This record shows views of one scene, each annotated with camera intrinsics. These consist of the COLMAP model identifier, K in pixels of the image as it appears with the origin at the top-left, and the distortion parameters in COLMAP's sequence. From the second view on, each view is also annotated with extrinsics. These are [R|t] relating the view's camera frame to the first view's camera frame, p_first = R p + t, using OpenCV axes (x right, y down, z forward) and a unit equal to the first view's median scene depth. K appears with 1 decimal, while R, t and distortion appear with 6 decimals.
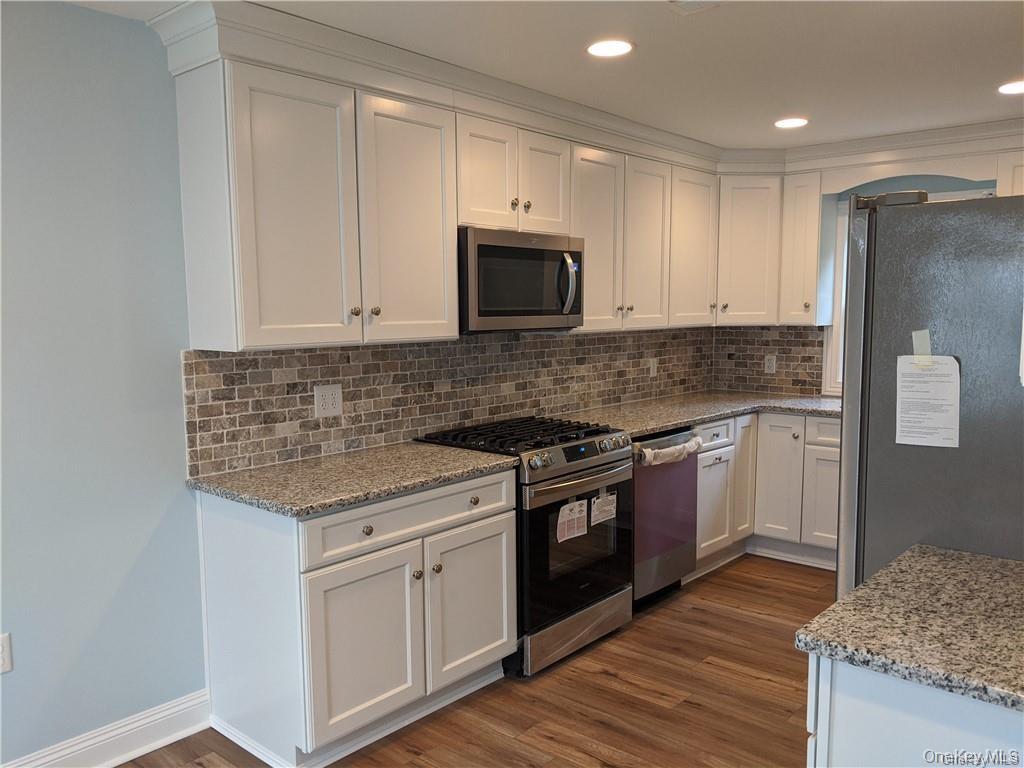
lens RADIAL K [[826.3, 0, 515.6], [0, 826.3, 382.8], [0, 0, 1]] dist [0.066373, -0.125757]
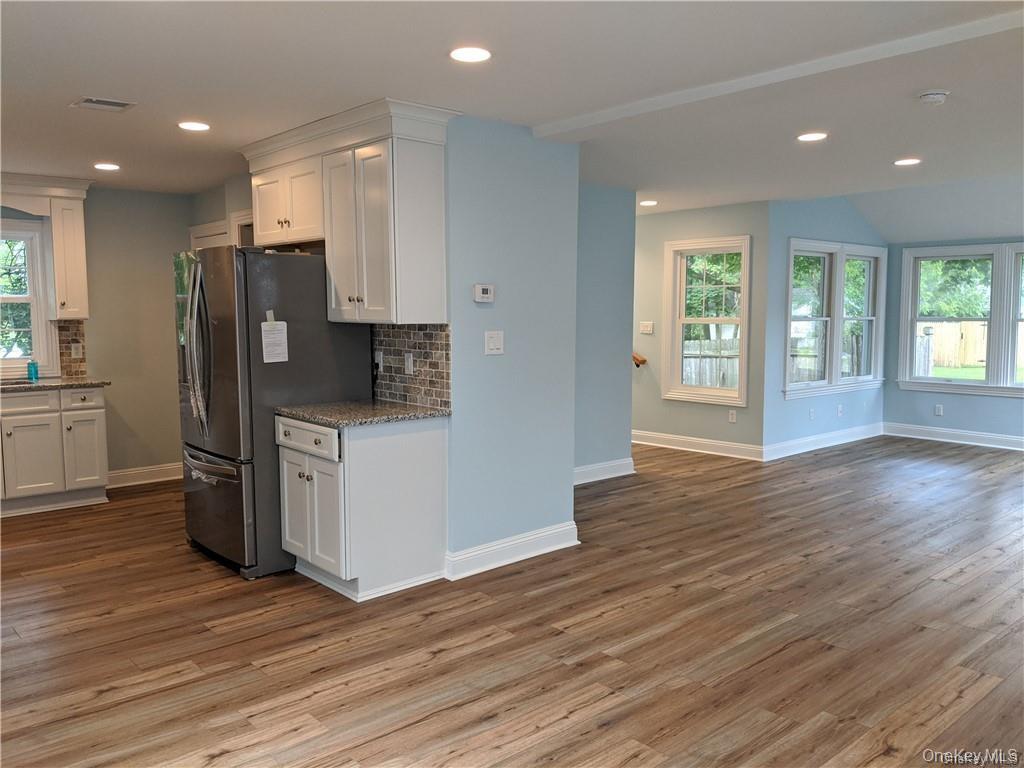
lens RADIAL K [[826.3, 0, 507.8], [0, 826.3, 381.6], [0, 0, 1]] dist [0.066373, -0.125757]
pose [[0.140614, -0.084276, 0.986471, -1.559397], [0.096346, 0.992806, 0.071084, 0.028294], [-0.985366, 0.085047, 0.147722, 0.061456]]
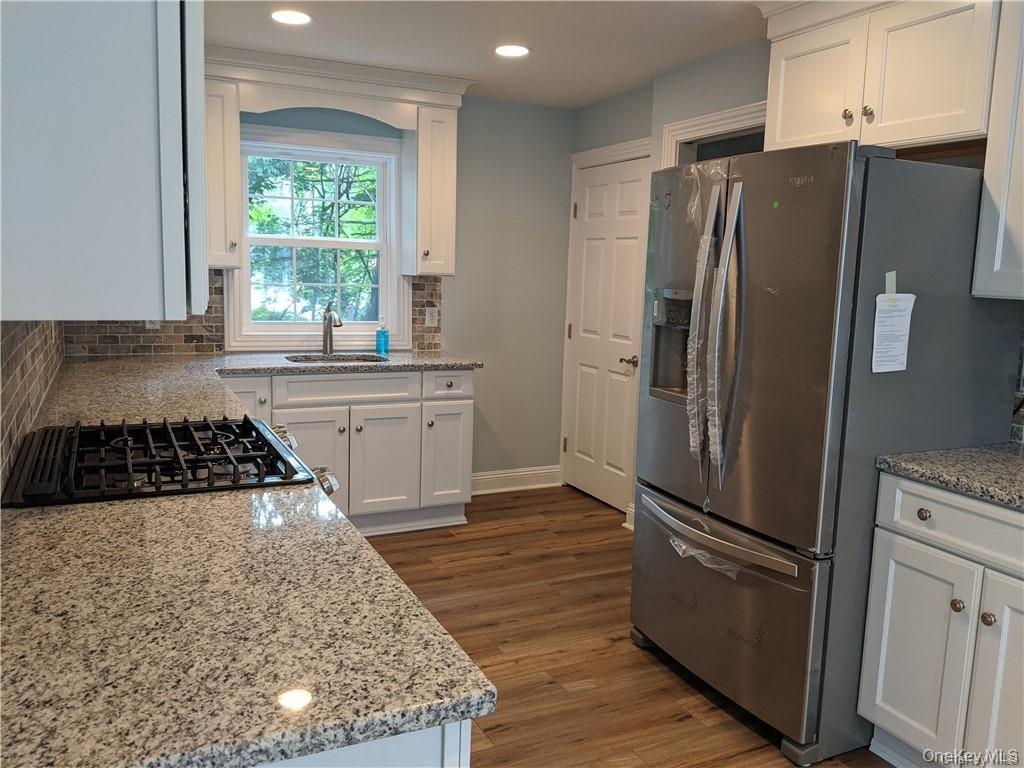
lens RADIAL K [[826.3, 0, 516.9], [0, 826.3, 382.8], [0, 0, 1]] dist [0.066373, -0.125757]
pose [[0.390810, -0.109593, 0.913924, -0.744860], [0.054744, 0.993897, 0.095774, -0.047042], [-0.918842, 0.012603, 0.394424, 0.983362]]
